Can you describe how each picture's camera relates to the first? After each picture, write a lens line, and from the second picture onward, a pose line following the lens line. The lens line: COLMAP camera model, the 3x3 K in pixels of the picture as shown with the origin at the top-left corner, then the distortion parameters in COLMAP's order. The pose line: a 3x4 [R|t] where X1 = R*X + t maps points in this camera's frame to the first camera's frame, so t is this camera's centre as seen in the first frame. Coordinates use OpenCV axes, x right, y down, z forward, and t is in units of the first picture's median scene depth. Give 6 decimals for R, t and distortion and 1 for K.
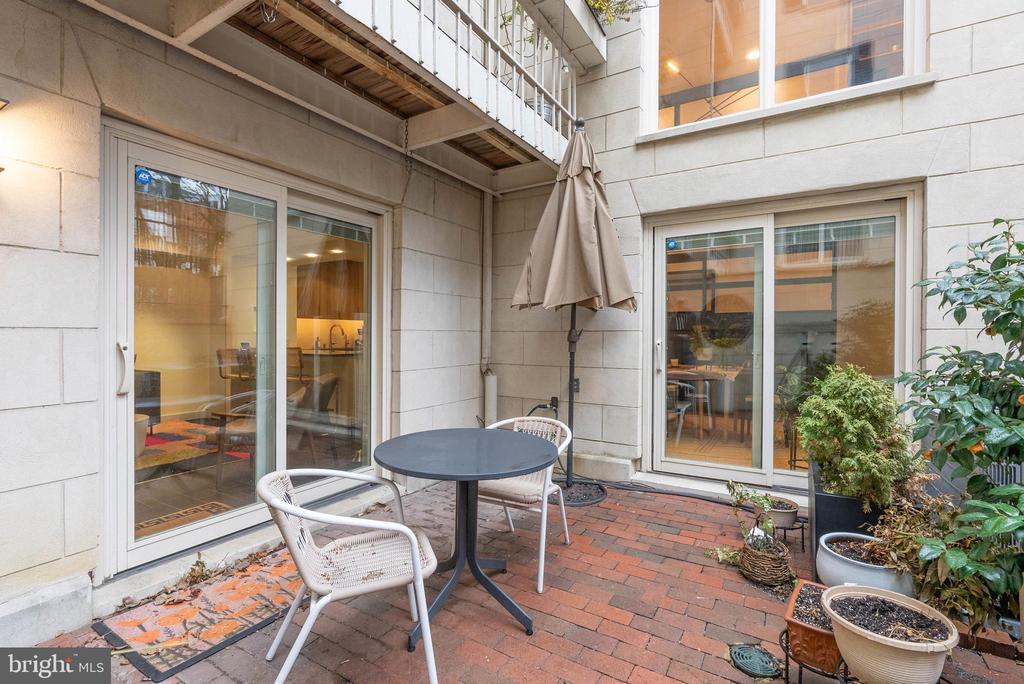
lens RADIAL K [[469.6, 0, 509.7], [0, 469.6, 339.9], [0, 0, 1]] dist [-0.004151, 0.001926]
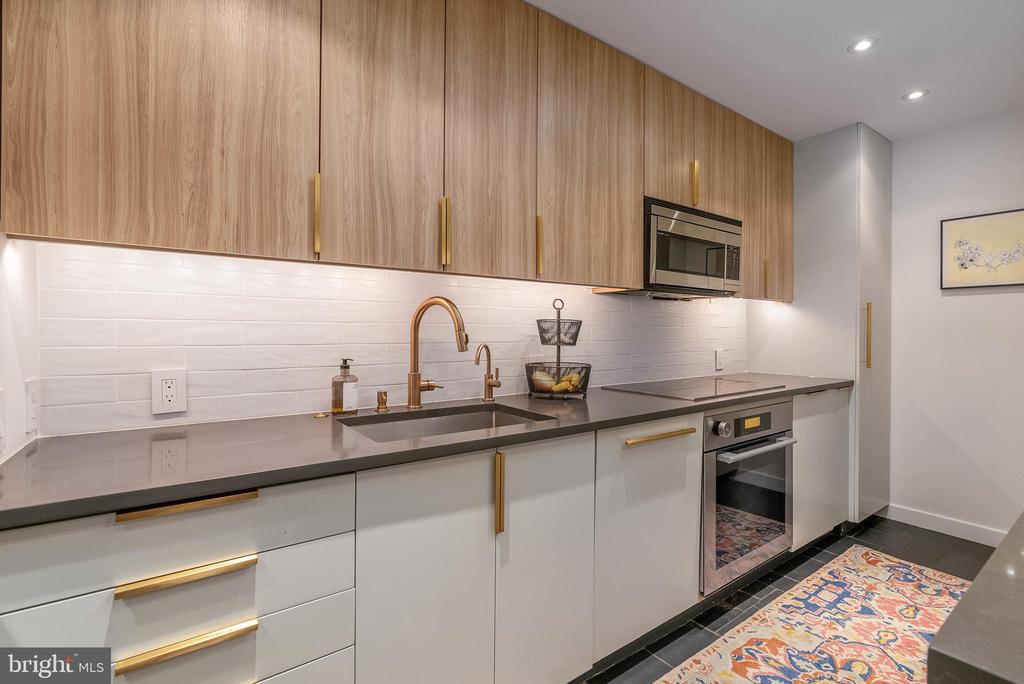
lens RADIAL K [[469.6, 0, 511.6], [0, 469.6, 336.1], [0, 0, 1]] dist [-0.004151, 0.001926]
pose [[0.922146, 0.001997, -0.386837, -0.259177], [-0.002712, 0.999995, -0.001303, -0.016293], [0.386833, 0.002251, 0.922147, 0.827262]]
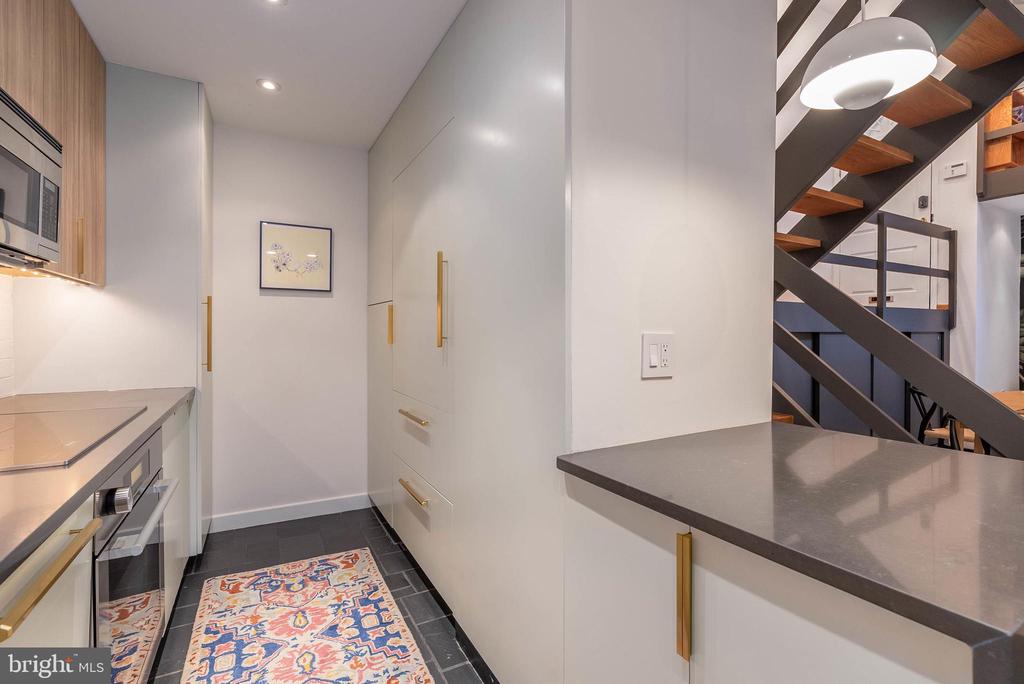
lens RADIAL K [[469.6, 0, 530.5], [0, 469.6, 337.2], [0, 0, 1]] dist [-0.004151, 0.001926]
pose [[0.487221, -0.012354, 0.873191, -0.394248], [0.007609, 0.999922, 0.009901, -0.018775], [-0.873245, 0.001820, 0.487277, 1.061971]]
